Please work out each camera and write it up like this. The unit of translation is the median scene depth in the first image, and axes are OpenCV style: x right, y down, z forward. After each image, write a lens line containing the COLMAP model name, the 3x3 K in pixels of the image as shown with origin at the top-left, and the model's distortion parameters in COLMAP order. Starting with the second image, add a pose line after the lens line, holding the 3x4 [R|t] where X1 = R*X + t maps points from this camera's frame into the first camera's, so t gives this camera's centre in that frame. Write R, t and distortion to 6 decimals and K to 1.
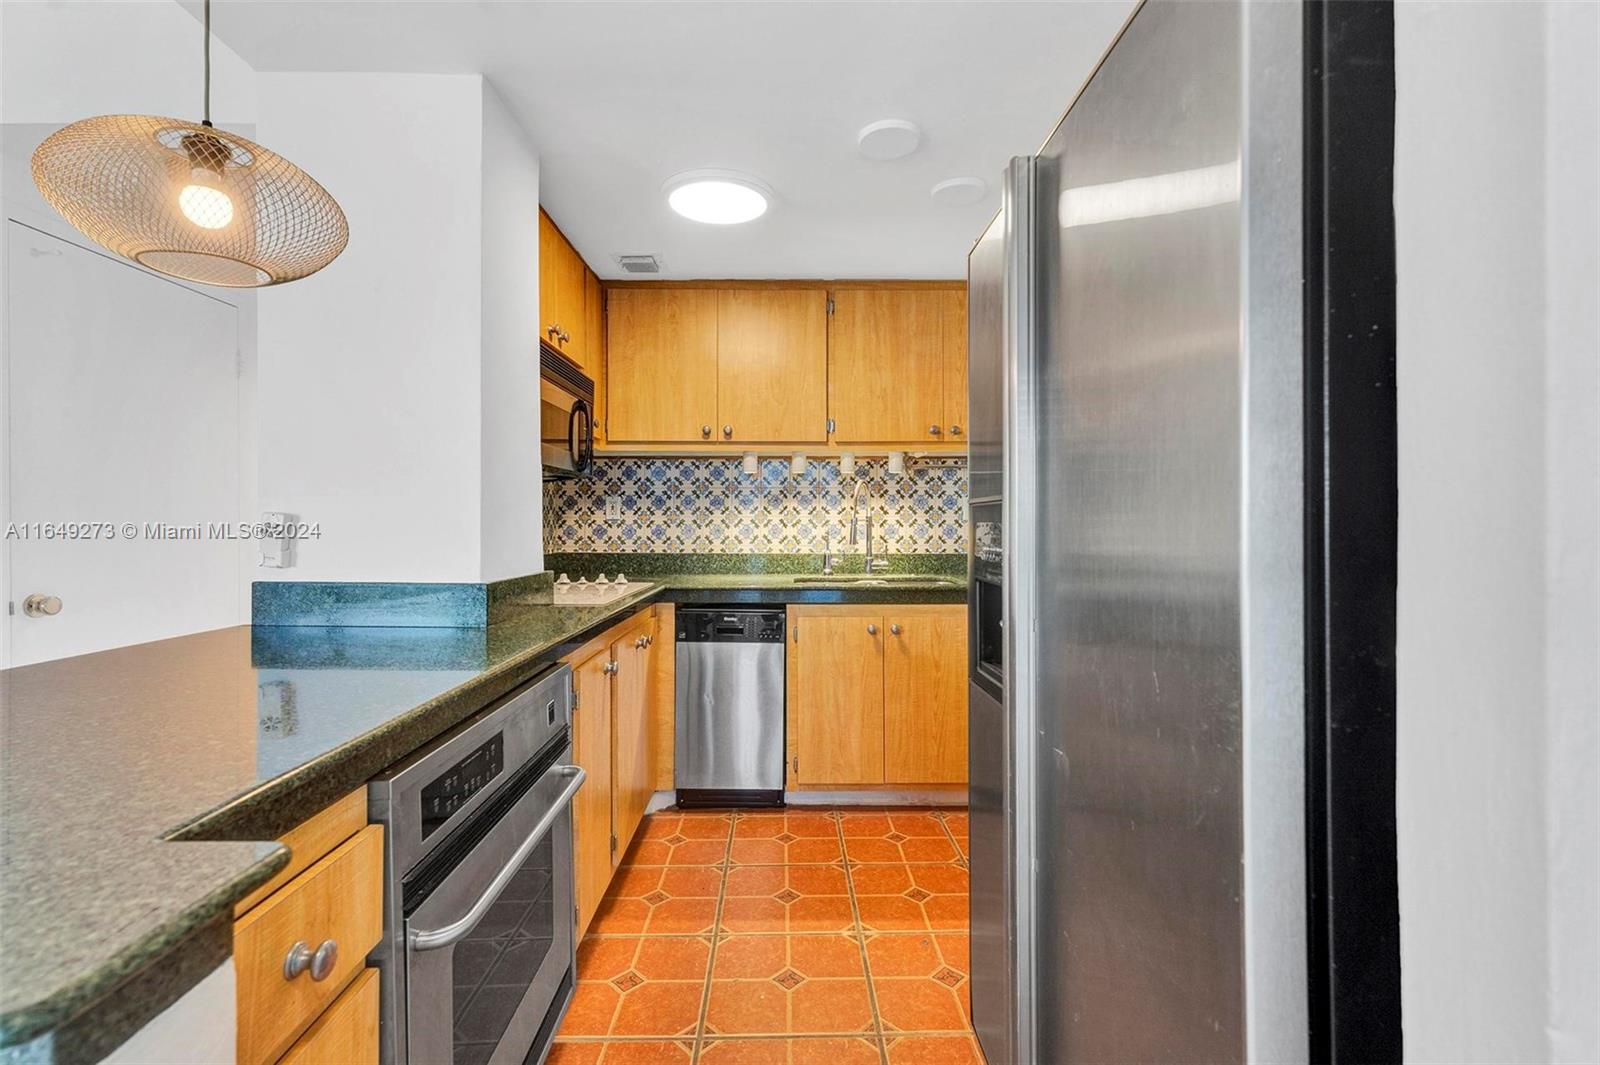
lens RADIAL K [[713.8, 0, 805.4], [0, 713.8, 524.2], [0, 0, 1]] dist [-0.001702, -0.001165]
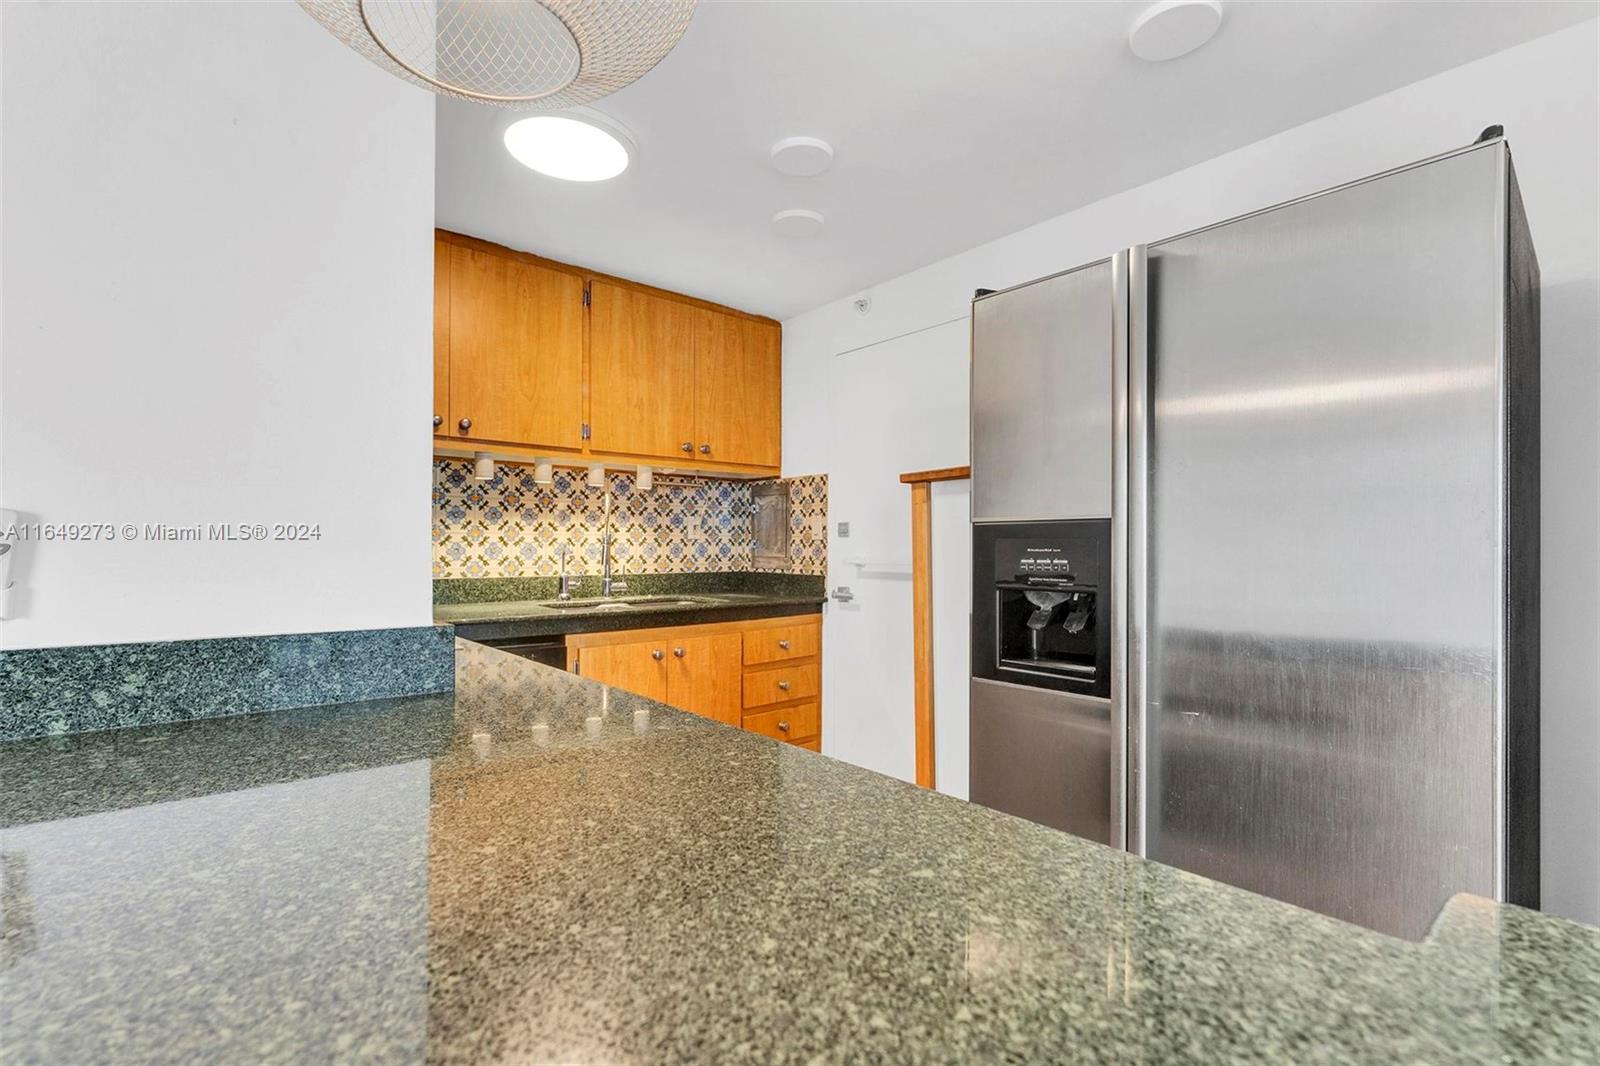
lens RADIAL K [[713.8, 0, 802.4], [0, 713.8, 543.6], [0, 0, 1]] dist [-0.001702, -0.001165]
pose [[0.766882, 0.004794, 0.641770, -0.309990], [-0.003147, 0.999988, -0.003710, 0.003701], [-0.641781, 0.000826, 0.766888, 0.136895]]
